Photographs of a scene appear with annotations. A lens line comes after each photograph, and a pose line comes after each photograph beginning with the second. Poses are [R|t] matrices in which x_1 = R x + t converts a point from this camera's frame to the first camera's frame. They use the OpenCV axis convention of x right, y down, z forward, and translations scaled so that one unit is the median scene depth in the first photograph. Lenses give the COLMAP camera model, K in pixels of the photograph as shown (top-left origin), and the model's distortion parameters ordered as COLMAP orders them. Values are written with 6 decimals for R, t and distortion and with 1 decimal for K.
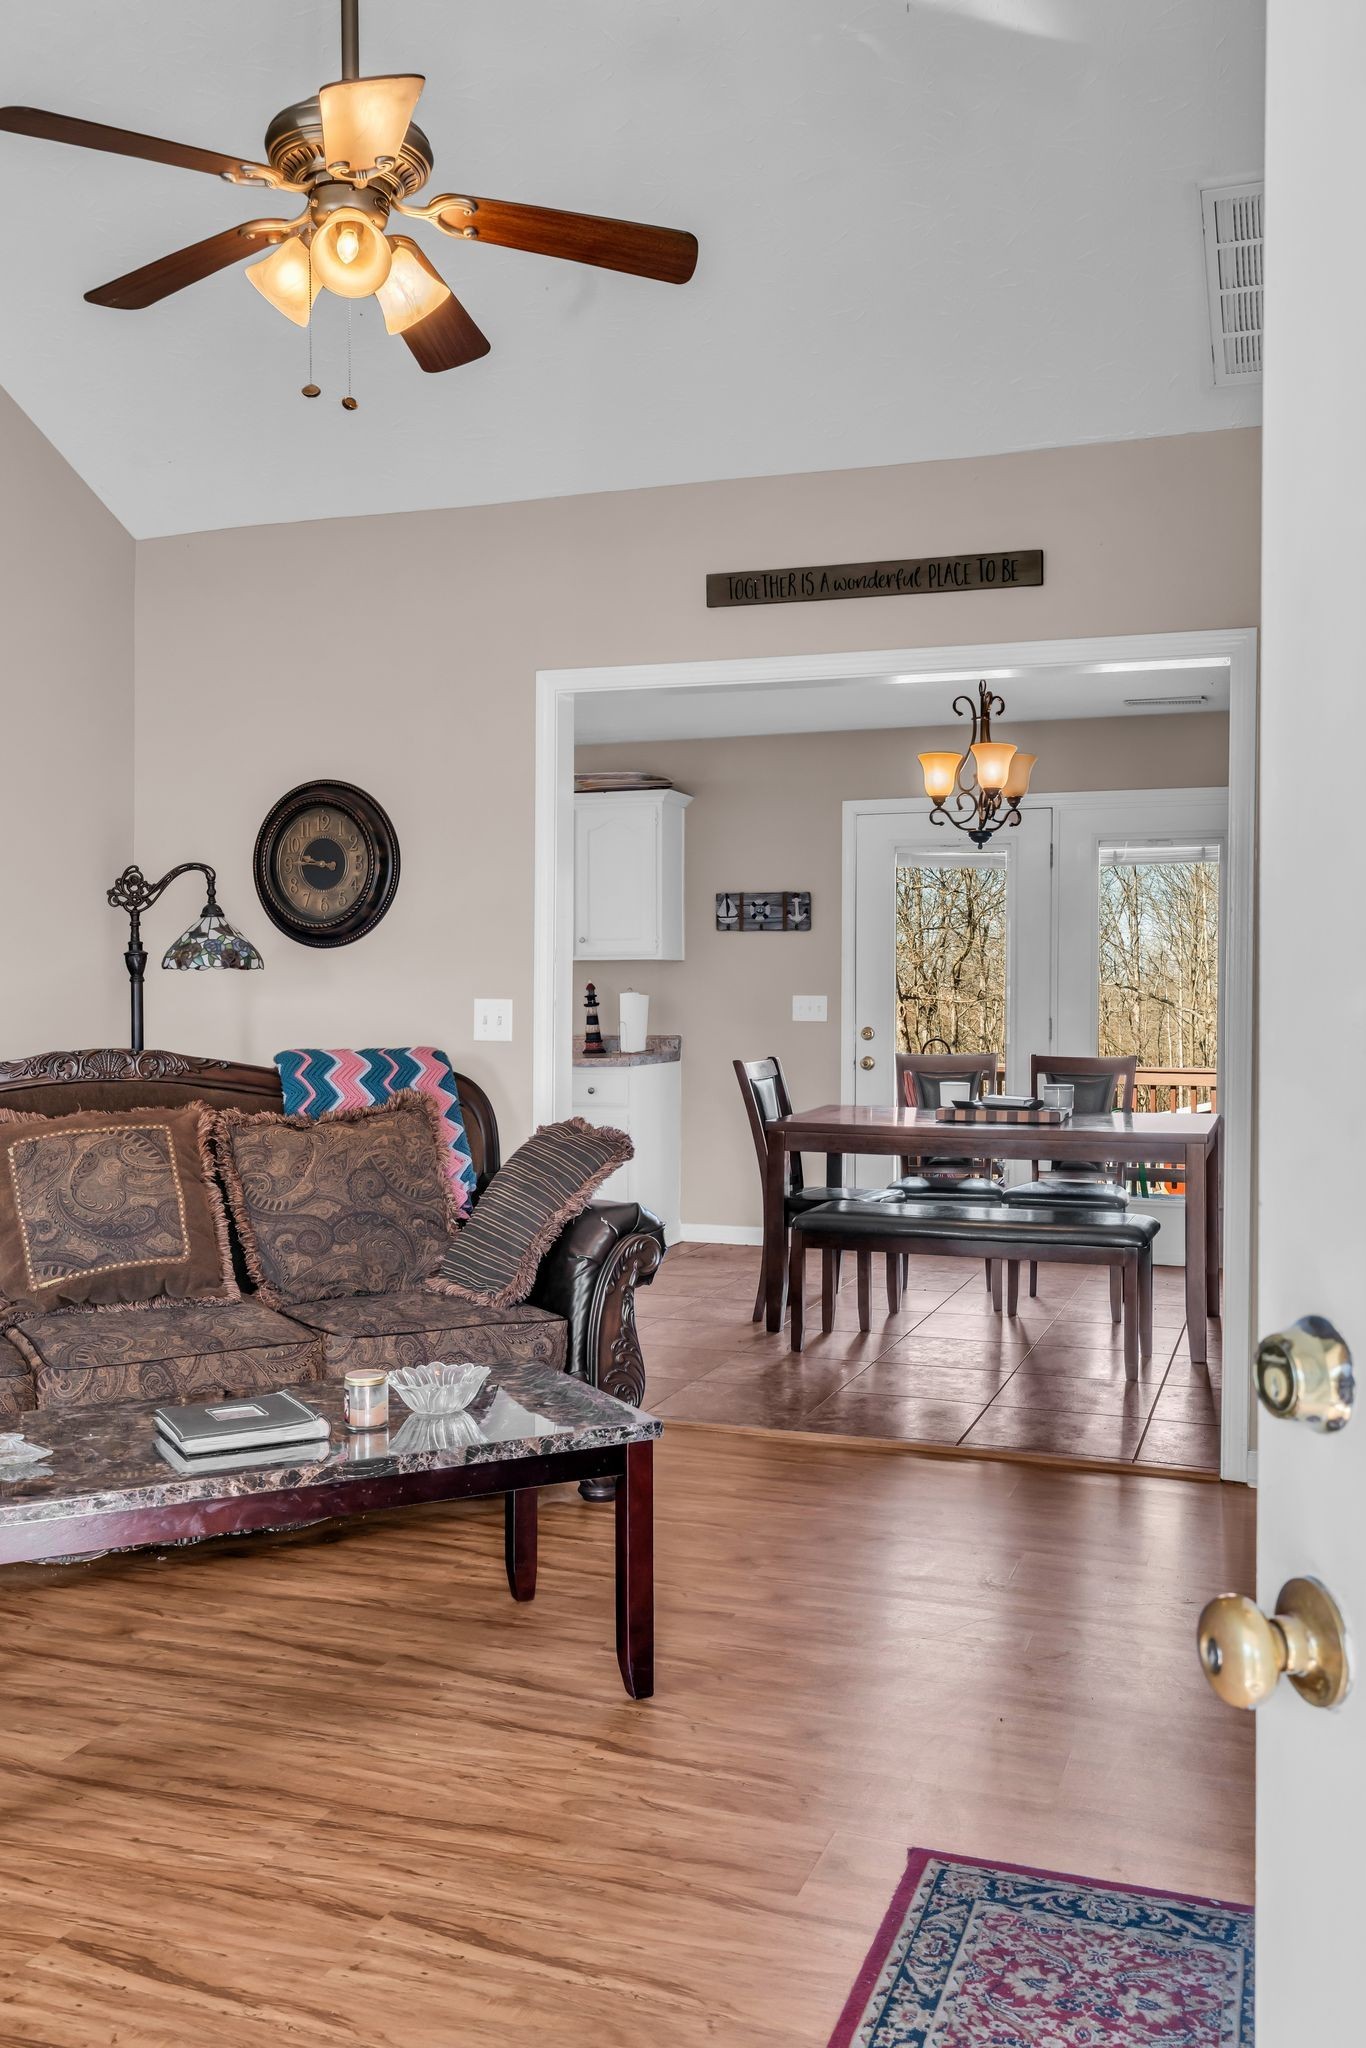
lens RADIAL K [[1721.9, 0, 703.0], [0, 1721.9, 1044.2], [0, 0, 1]] dist [-0.003463, 0.004237]
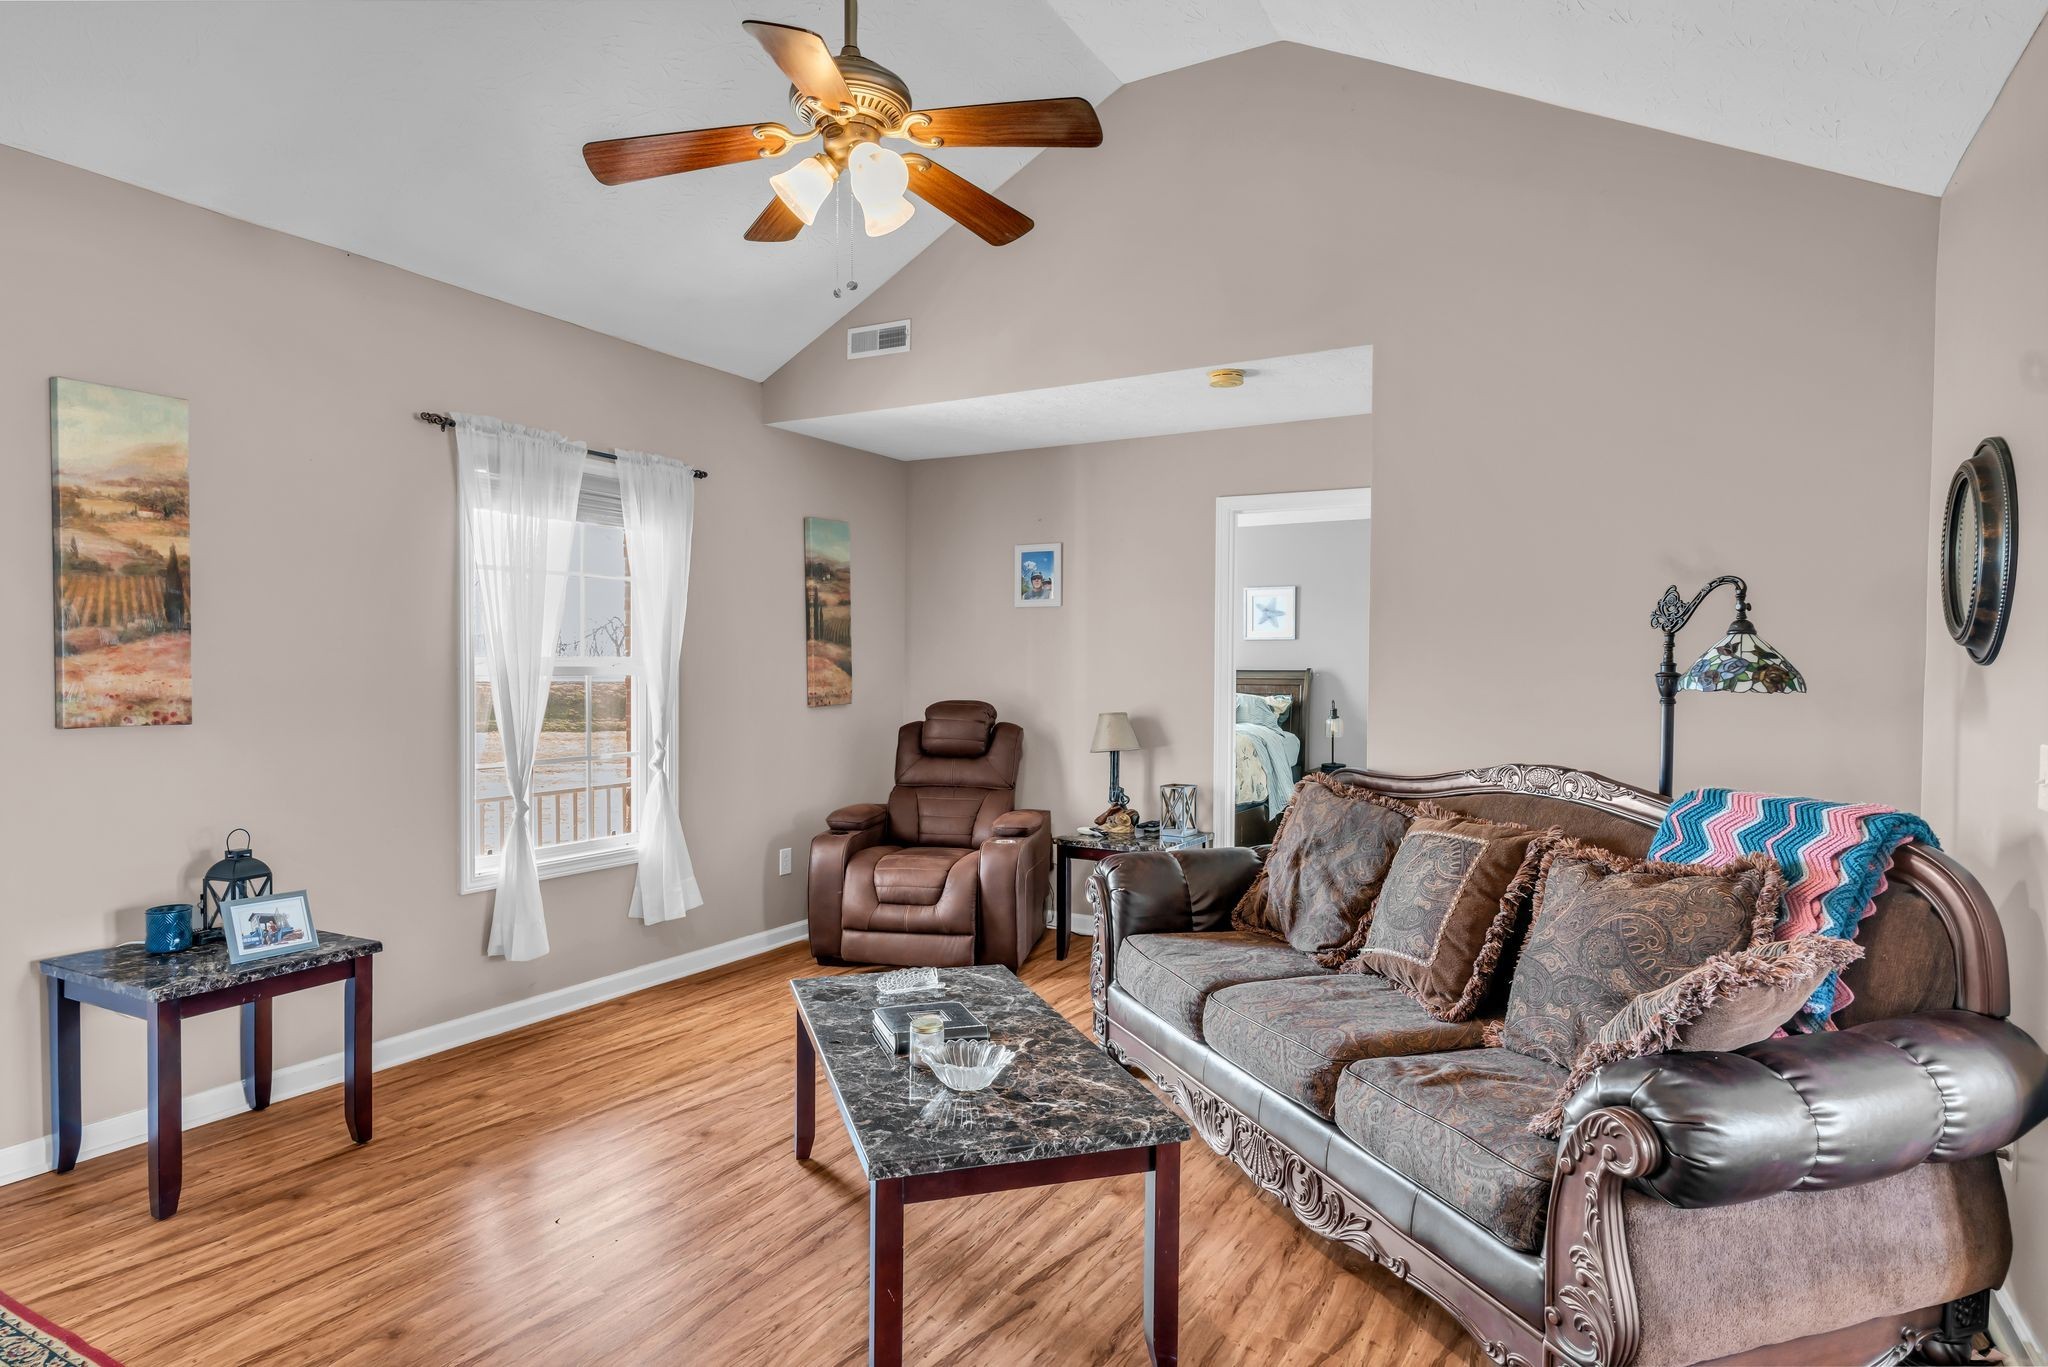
lens RADIAL K [[1149.2, 0, 1017.3], [0, 1149.2, 689.2], [0, 0, 1]] dist [0.002752, 0.002063]
pose [[-0.180271, 0.016629, -0.983476, 0.383207], [-0.036601, 0.999051, 0.023601, -0.046121], [0.982936, 0.040250, -0.179492, 0.749687]]
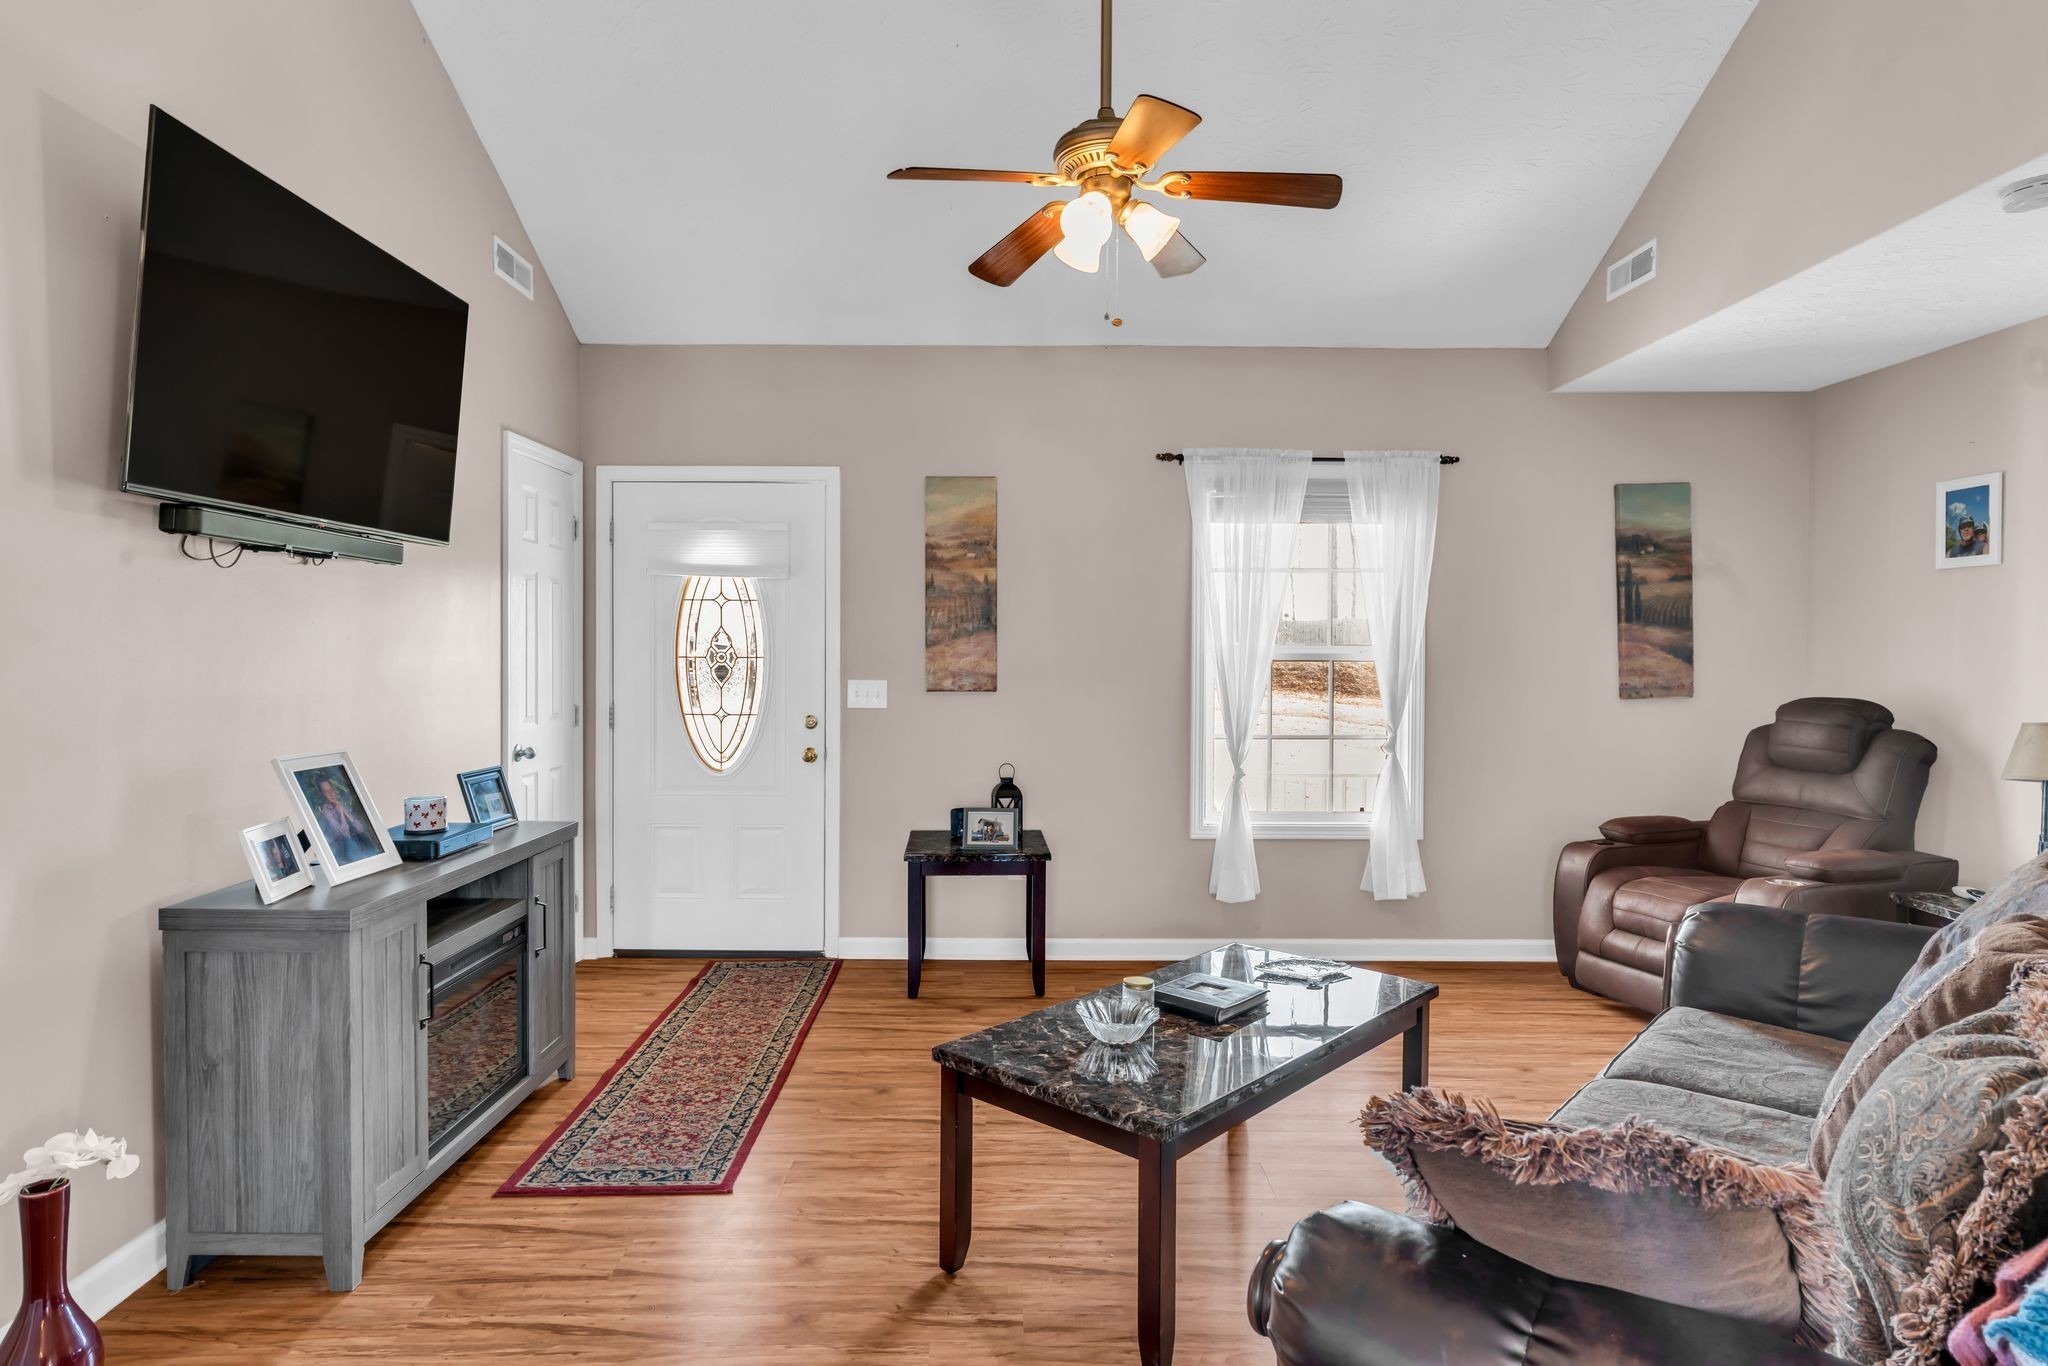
lens RADIAL K [[1149.2, 0, 1011.2], [0, 1149.2, 671.8], [0, 0, 1]] dist [0.002752, 0.002063]
pose [[-0.941393, 0.001799, -0.337306, 0.127810], [-0.015000, 0.998773, 0.047190, -0.058029], [0.336978, 0.049484, -0.940211, 1.124452]]
